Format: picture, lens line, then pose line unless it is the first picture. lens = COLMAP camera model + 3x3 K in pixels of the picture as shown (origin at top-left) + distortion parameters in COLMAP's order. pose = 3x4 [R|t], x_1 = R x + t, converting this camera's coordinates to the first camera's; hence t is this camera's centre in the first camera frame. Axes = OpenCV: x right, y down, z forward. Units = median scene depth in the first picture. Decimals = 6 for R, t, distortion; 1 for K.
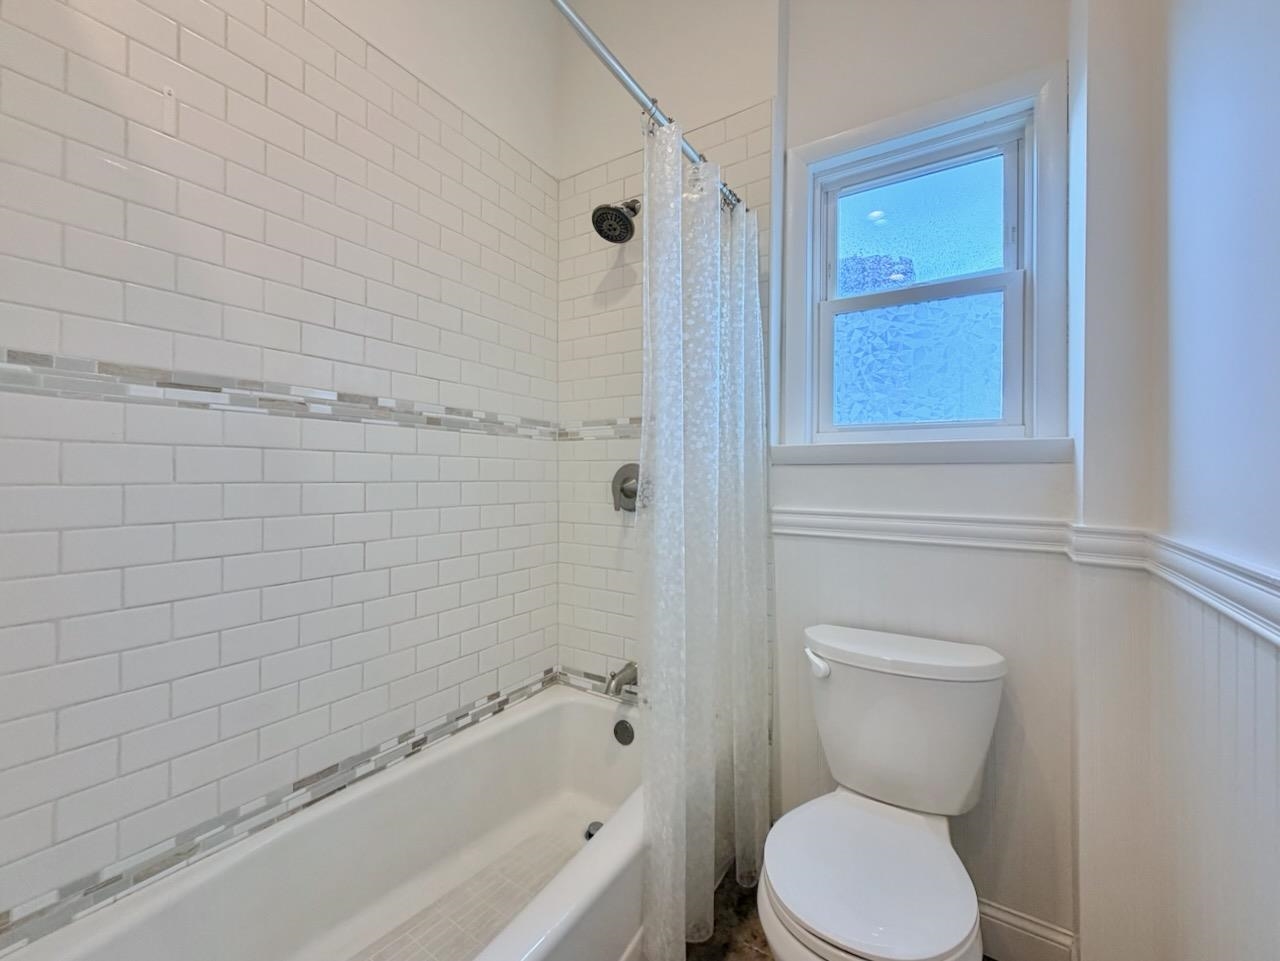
lens RADIAL K [[512.6, 0, 635.3], [0, 512.6, 472.4], [0, 0, 1]] dist [-0.002096, -0.000435]
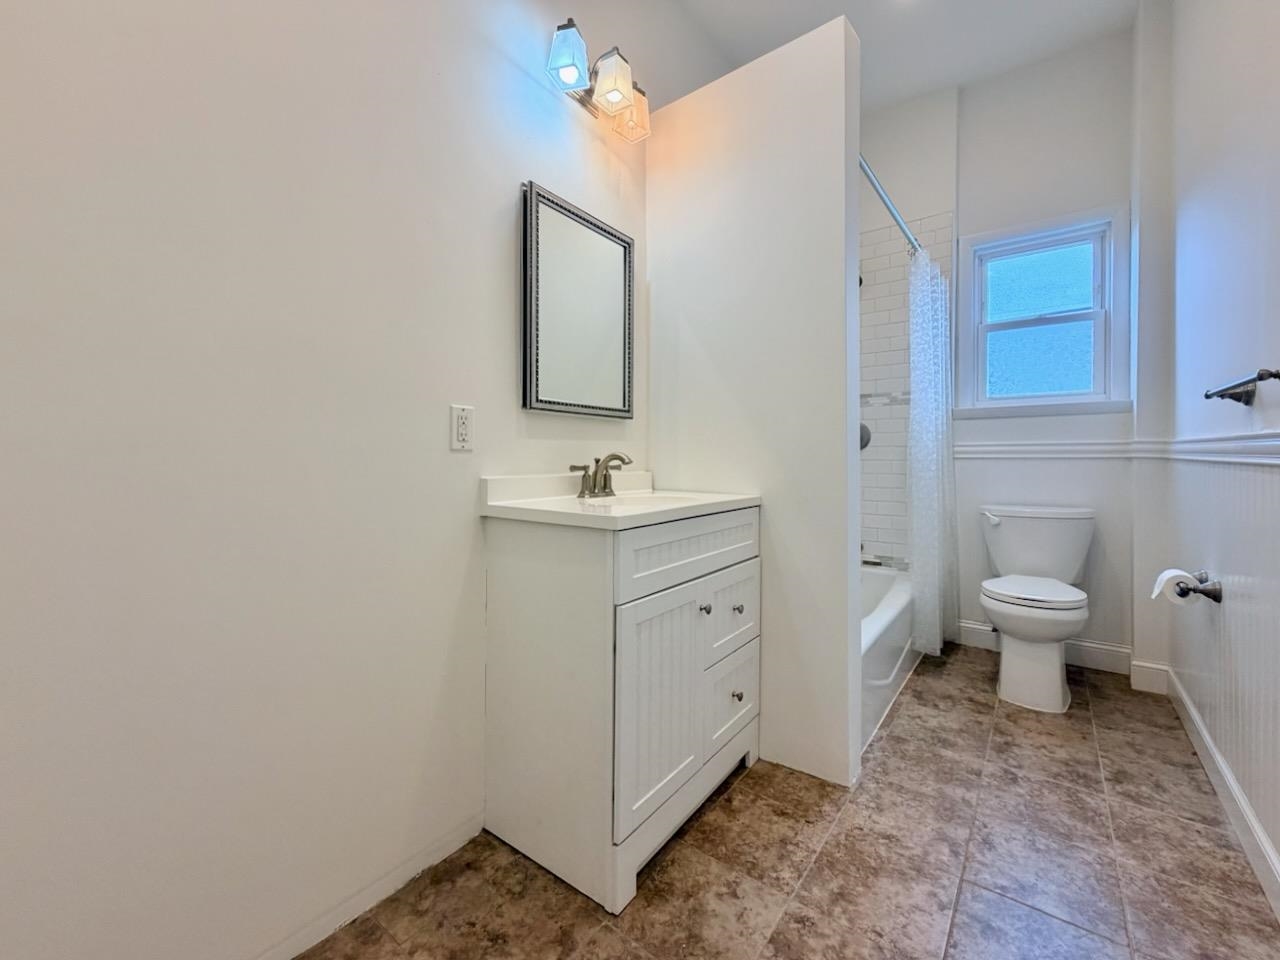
lens RADIAL K [[512.6, 0, 635.3], [0, 512.6, 471.9], [0, 0, 1]] dist [-0.002096, -0.000435]
pose [[0.995744, -0.025173, -0.088660, -0.817057], [0.028354, 0.998992, 0.034802, 0.084208], [0.087695, -0.037167, 0.995454, -1.054489]]
